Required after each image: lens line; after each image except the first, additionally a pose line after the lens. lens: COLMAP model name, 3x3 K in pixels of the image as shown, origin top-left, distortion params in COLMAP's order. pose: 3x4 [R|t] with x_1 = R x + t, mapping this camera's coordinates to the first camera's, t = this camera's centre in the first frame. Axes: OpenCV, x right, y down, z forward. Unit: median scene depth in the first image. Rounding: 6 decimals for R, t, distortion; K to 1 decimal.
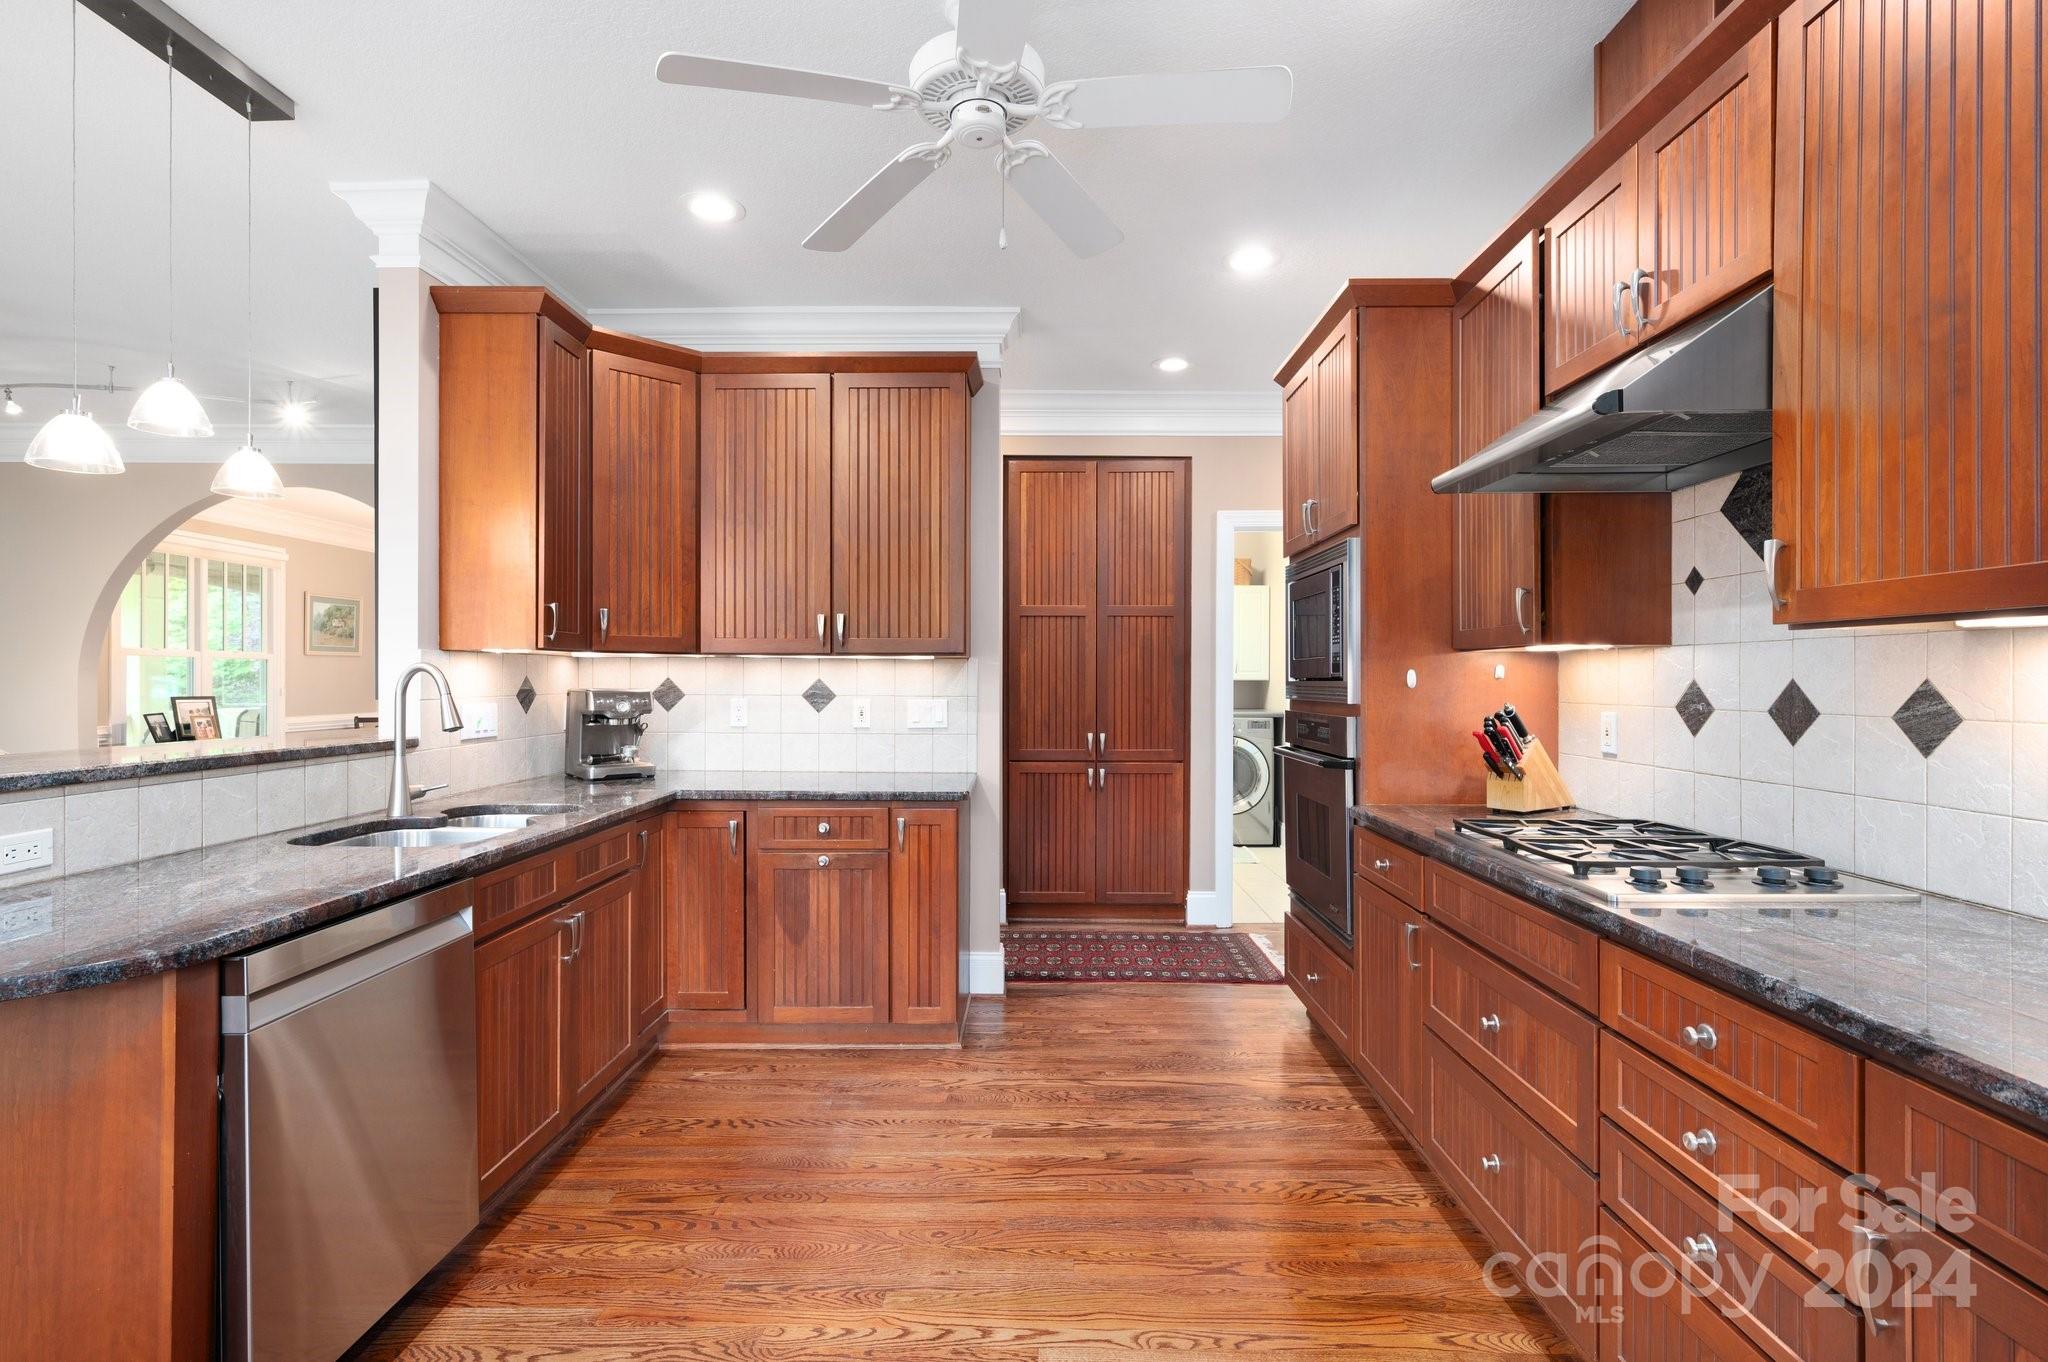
lens RADIAL K [[979.3, 0, 1036.8], [0, 979.3, 686.7], [0, 0, 1]] dist [-0.000907, -0.000099]
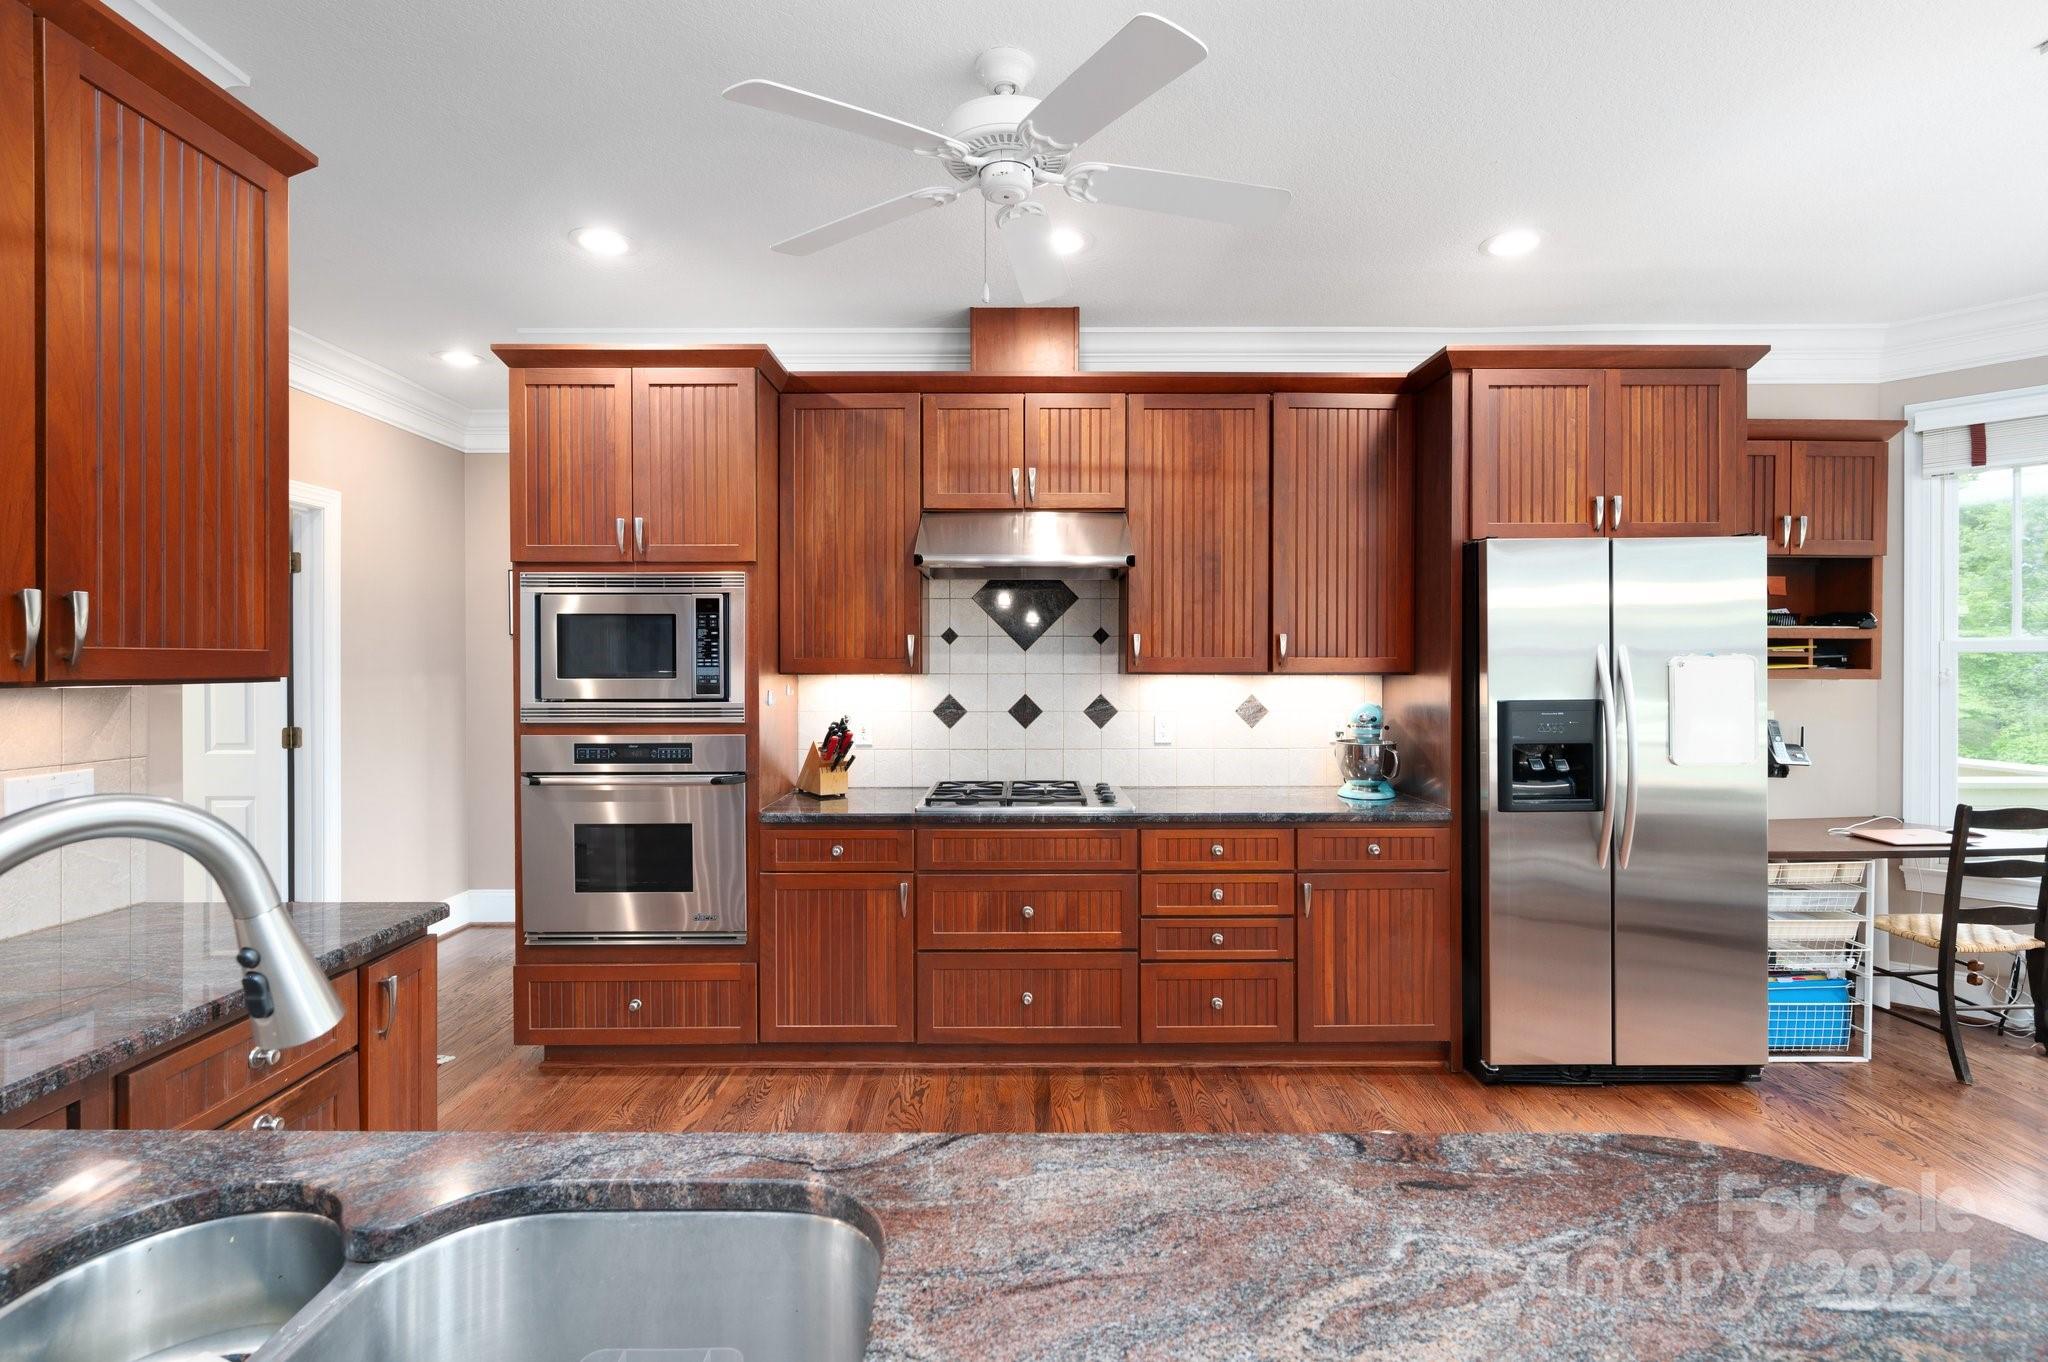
lens RADIAL K [[928.4, 0, 1025.0], [0, 928.4, 674.5], [0, 0, 1]] dist [-0.000941, 0.000380]
pose [[-0.010897, -0.011471, 0.999875, -0.898209], [0.007378, 0.999906, 0.011552, -0.057325], [-0.999913, 0.007503, -0.010811, 0.856230]]
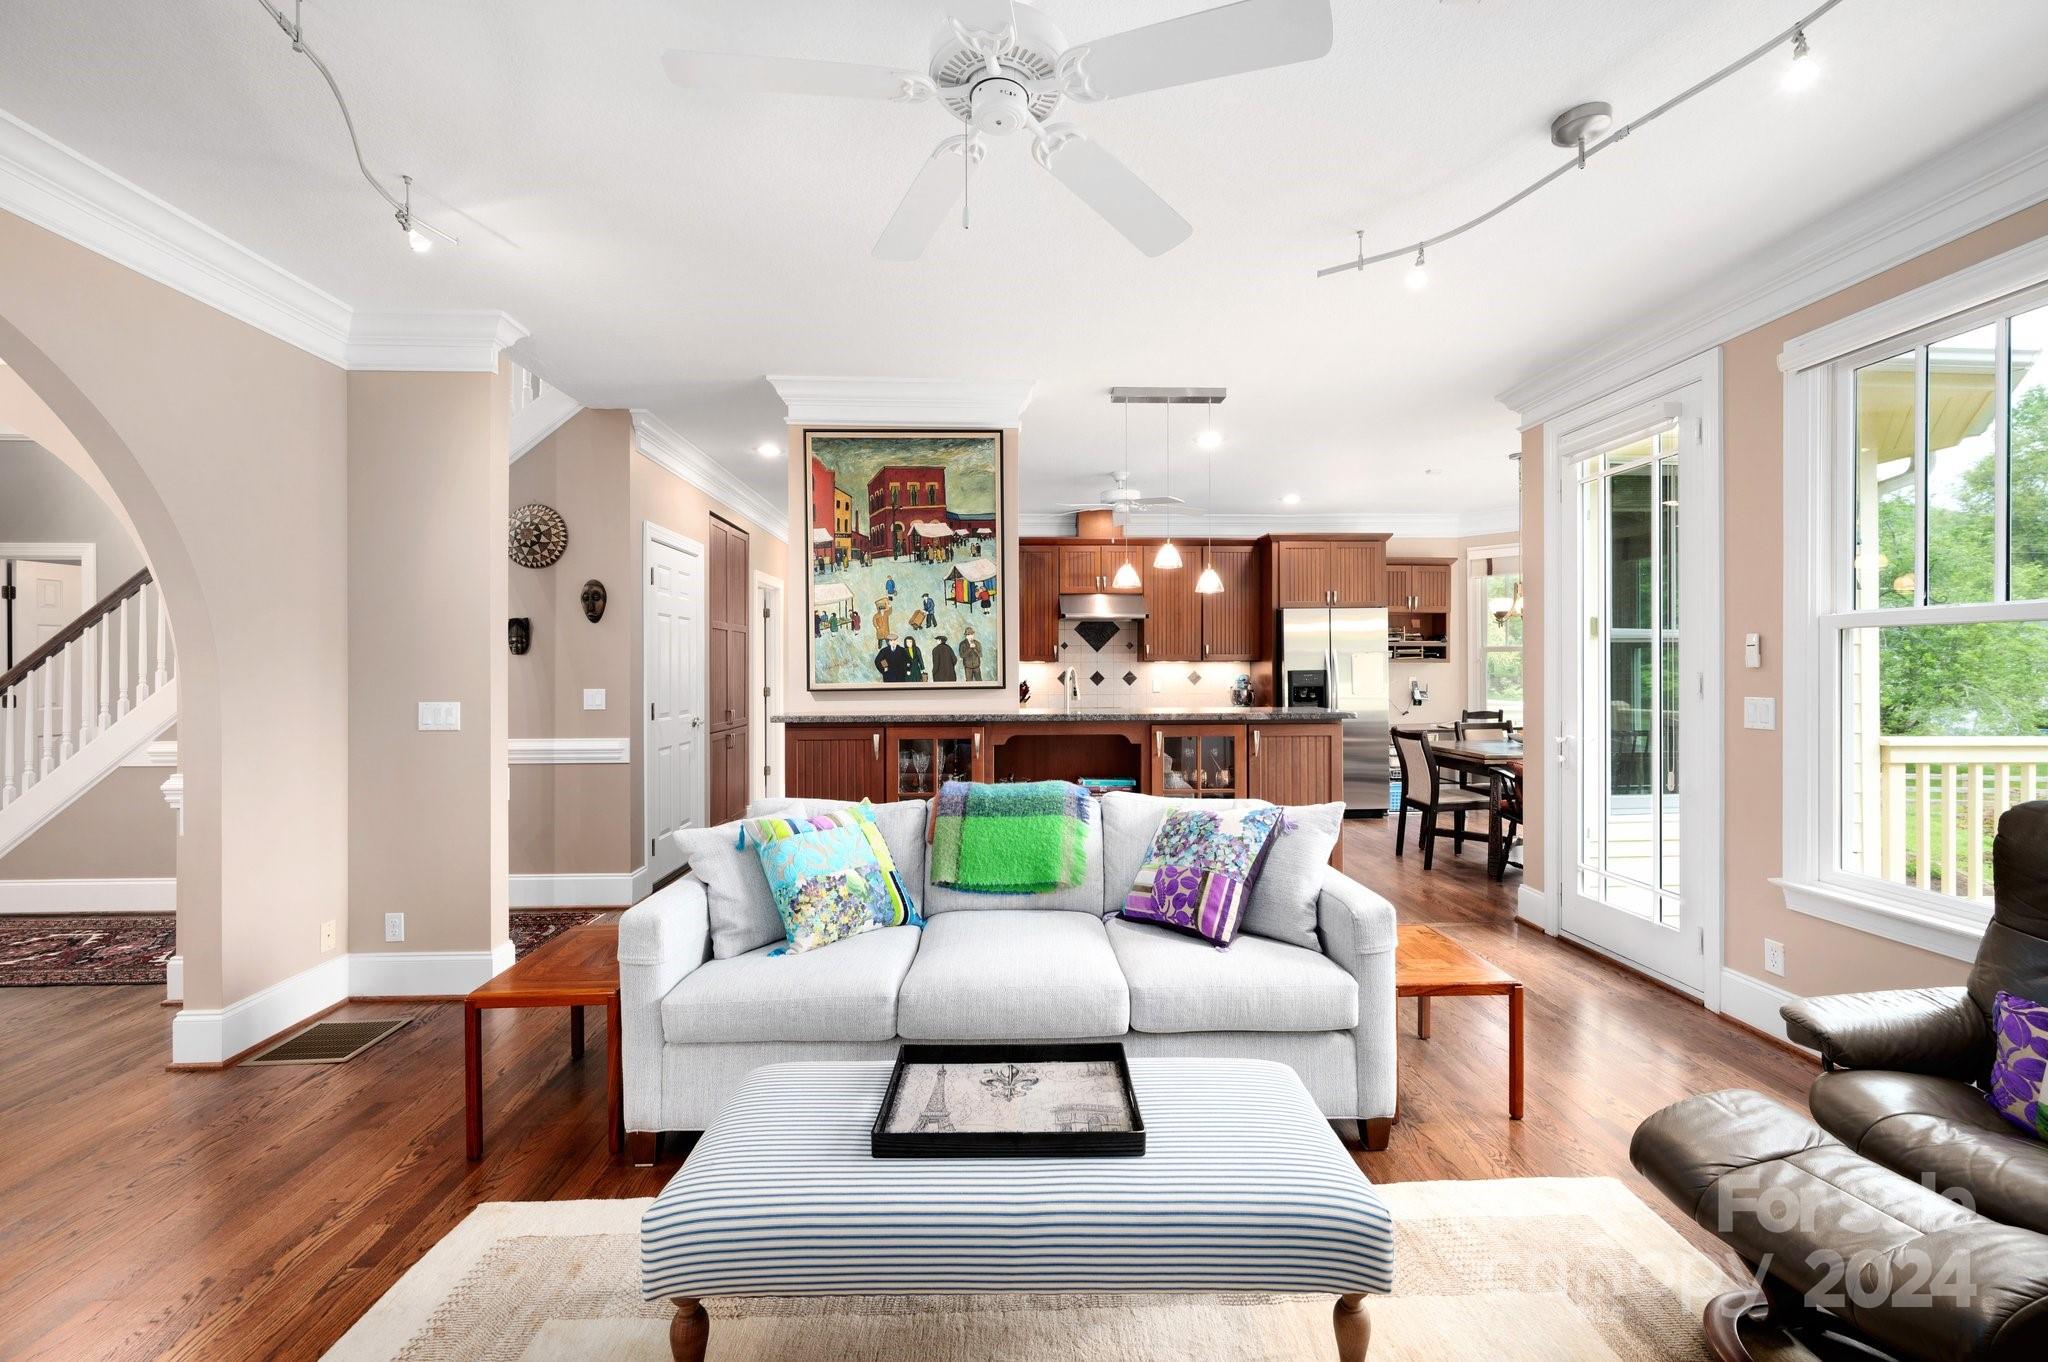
lens RADIAL K [[815.2, 0, 1021.7], [0, 815.2, 671.1], [0, 0, 1]] dist [0.000253, -0.000305]
pose [[-0.030258, -0.004498, 0.999532, -2.479665], [0.009576, 0.999943, 0.004789, -0.023407], [-0.999496, 0.009717, -0.030213, 1.223952]]
